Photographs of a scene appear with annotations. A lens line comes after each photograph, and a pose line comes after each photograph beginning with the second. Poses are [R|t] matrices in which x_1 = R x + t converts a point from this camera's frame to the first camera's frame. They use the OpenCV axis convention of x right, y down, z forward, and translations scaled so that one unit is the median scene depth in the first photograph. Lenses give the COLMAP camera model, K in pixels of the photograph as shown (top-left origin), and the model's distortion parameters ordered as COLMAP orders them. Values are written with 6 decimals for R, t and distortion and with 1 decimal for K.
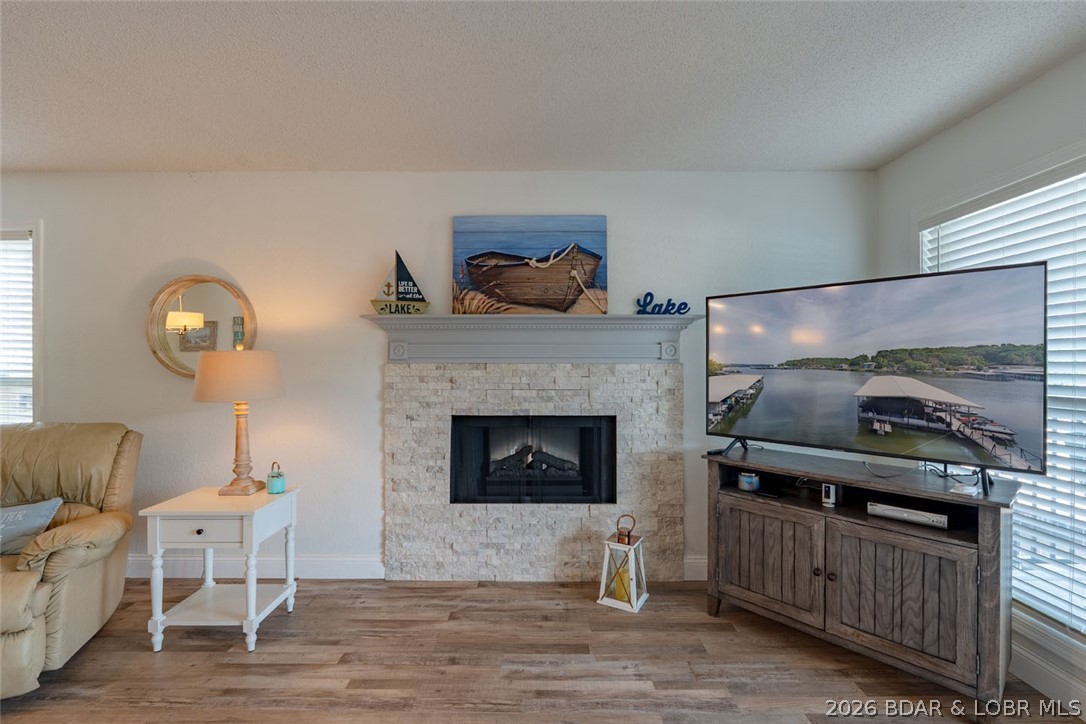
lens RADIAL K [[487.2, 0, 541.2], [0, 487.2, 363.3], [0, 0, 1]] dist [-0.002747, -0.000696]
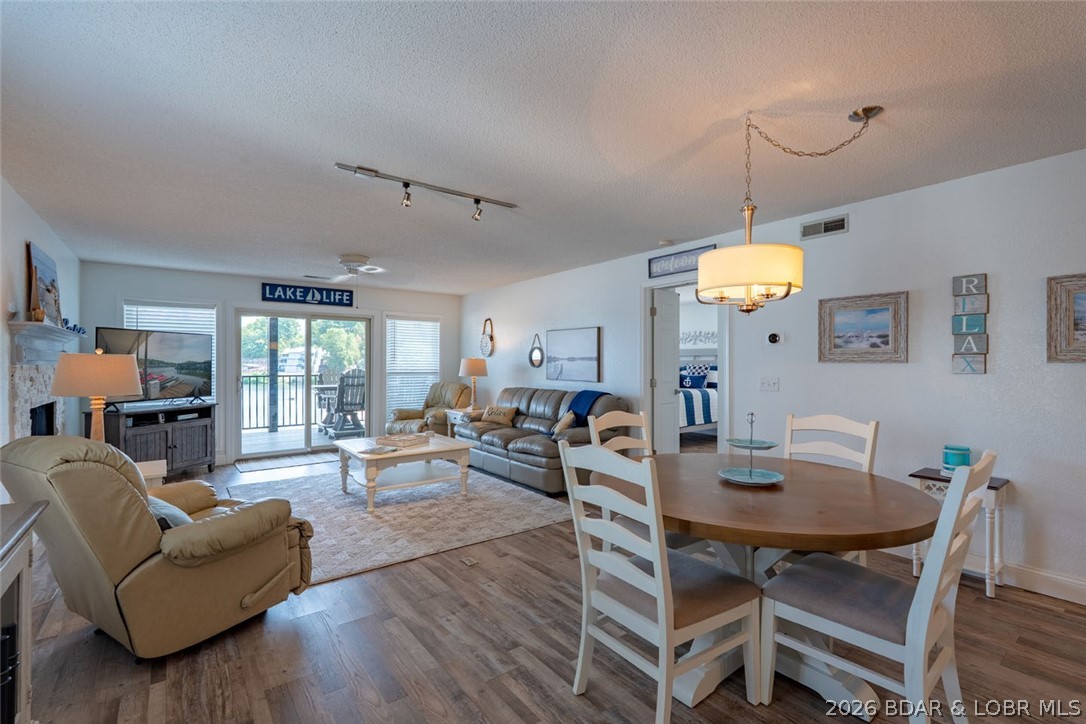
lens RADIAL K [[484.6, 0, 545.8], [0, 484.6, 363.4], [0, 0, 1]] dist [-0.000562, 0.000092]
pose [[-0.616987, -0.002324, 0.786970, -1.910242], [0.000935, 0.999993, 0.003686, -0.006314], [-0.786972, 0.003010, -0.616981, 0.752474]]
